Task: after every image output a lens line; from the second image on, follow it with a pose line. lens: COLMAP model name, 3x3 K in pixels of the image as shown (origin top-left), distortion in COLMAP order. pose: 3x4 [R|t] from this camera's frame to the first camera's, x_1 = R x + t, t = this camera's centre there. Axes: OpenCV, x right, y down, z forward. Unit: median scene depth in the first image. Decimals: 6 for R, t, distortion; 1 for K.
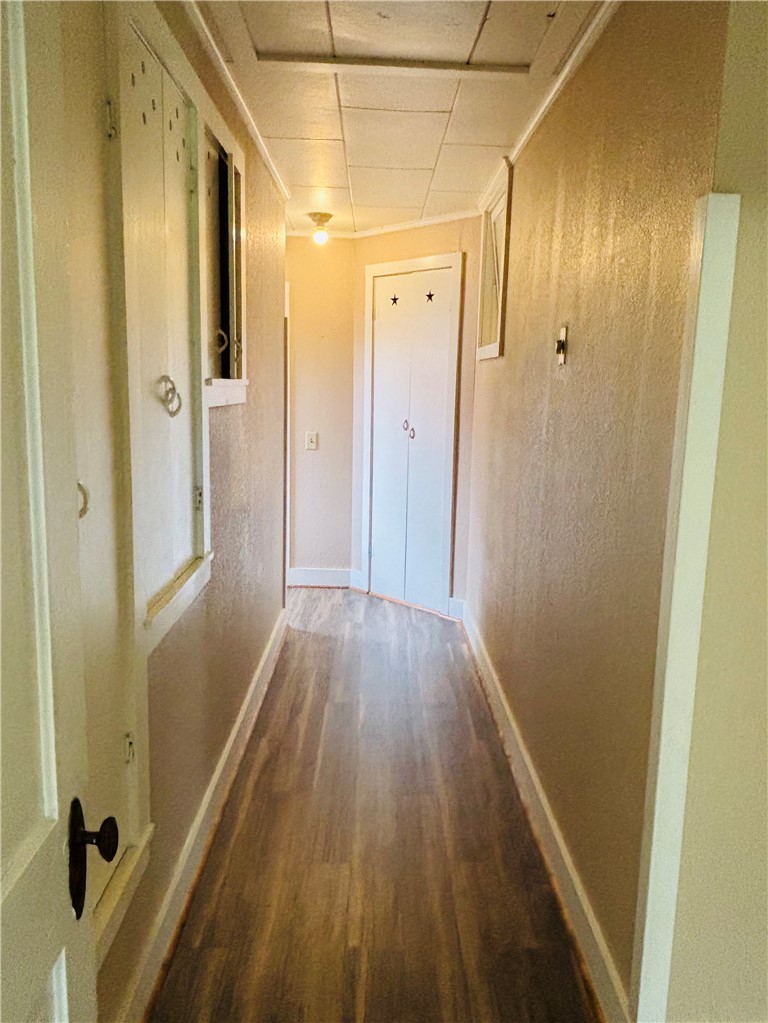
lens RADIAL K [[726.6, 0, 382.8], [0, 726.6, 508.8], [0, 0, 1]] dist [0.007642, 0.000585]
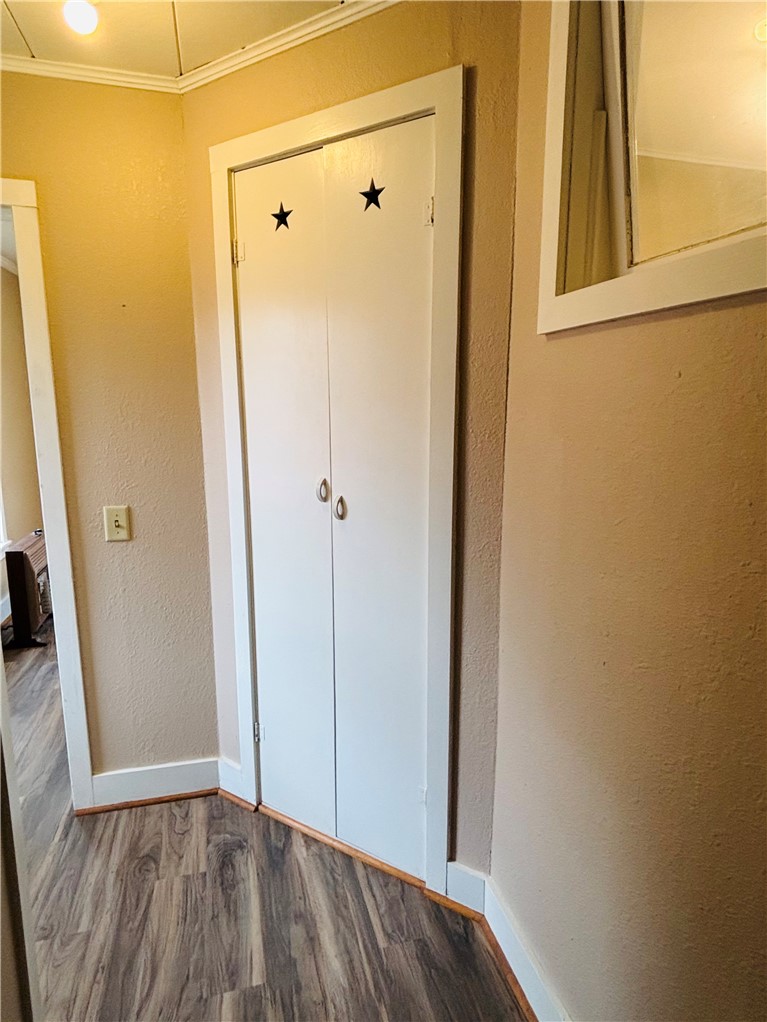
lens RADIAL K [[652.5, 0, 389.5], [0, 652.5, 514.2], [0, 0, 1]] dist [0.001996, 0.004904]
pose [[0.970559, -0.065897, 0.231672, -0.023994], [0.063123, 0.997818, 0.019373, -0.100626], [-0.232444, -0.004179, 0.972601, 0.558388]]
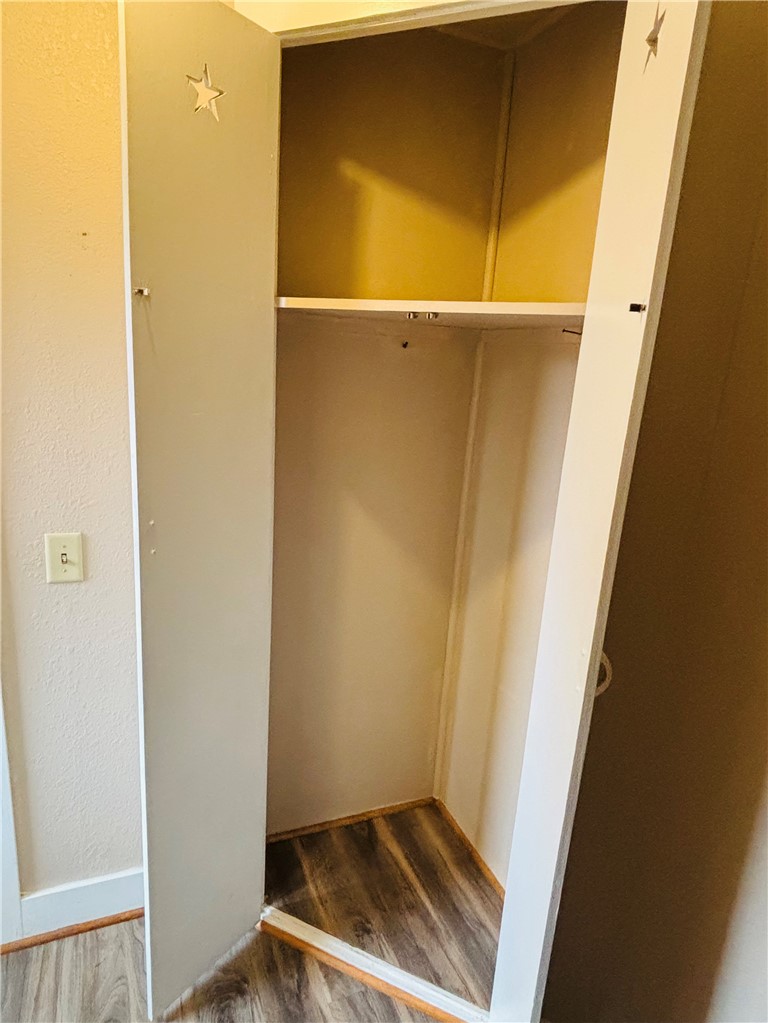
lens RADIAL K [[653.1, 0, 383.8], [0, 653.1, 513.1], [0, 0, 1]] dist [0.001996, 0.004904]
pose [[0.926501, -0.057564, 0.371864, -0.076218], [0.023684, 0.995191, 0.095046, -0.144410], [-0.375547, -0.079253, 0.923409, 0.697950]]
